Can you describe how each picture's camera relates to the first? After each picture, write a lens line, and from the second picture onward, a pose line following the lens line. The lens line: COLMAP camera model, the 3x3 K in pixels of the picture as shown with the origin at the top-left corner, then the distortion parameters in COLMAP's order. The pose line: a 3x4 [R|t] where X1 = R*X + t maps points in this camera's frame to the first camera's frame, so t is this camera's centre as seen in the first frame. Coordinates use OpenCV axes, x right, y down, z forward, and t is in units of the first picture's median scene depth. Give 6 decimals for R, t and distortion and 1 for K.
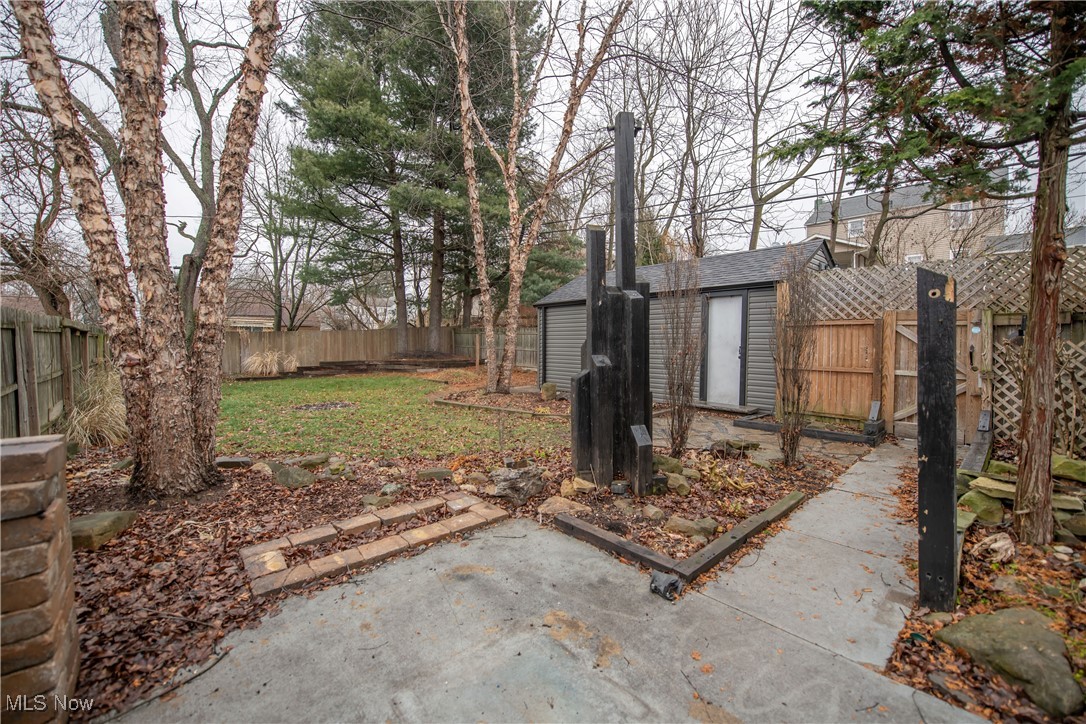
lens RADIAL K [[431.2, 0, 544.8], [0, 431.2, 355.7], [0, 0, 1]] dist [-0.013818, -0.000351]
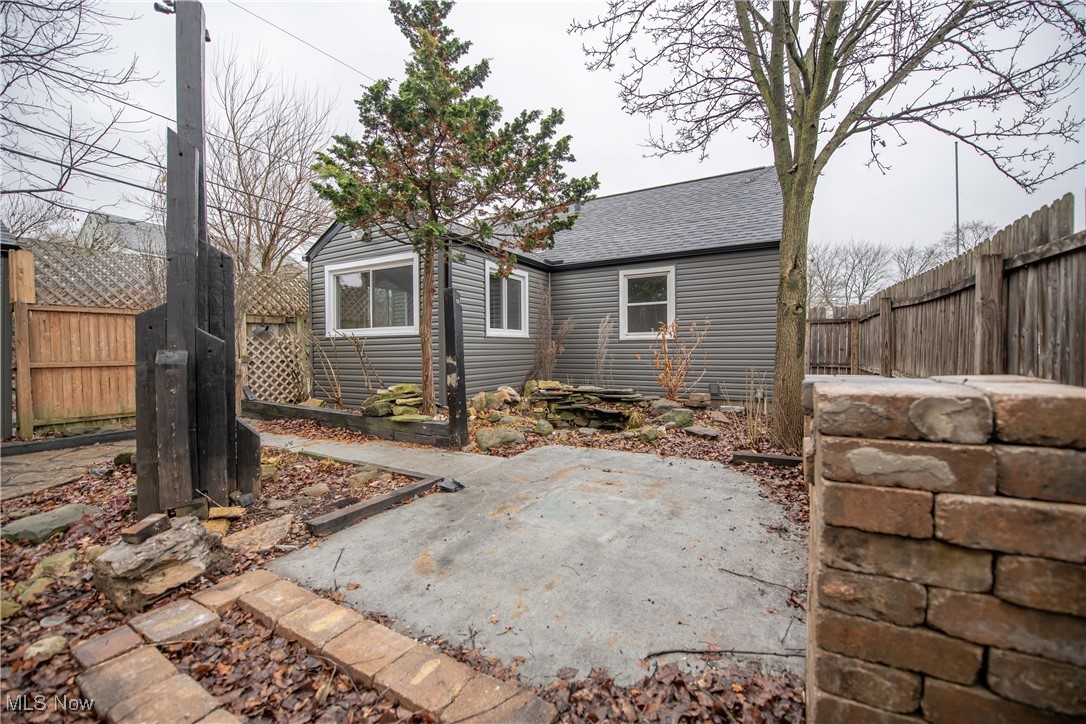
lens RADIAL K [[431.2, 0, 546.1], [0, 431.2, 358.5], [0, 0, 1]] dist [-0.013818, -0.000351]
pose [[-0.321079, -0.017820, 0.946885, -1.081509], [0.041078, 0.998620, 0.032722, 0.075792], [-0.946161, 0.049402, -0.319904, 1.060502]]
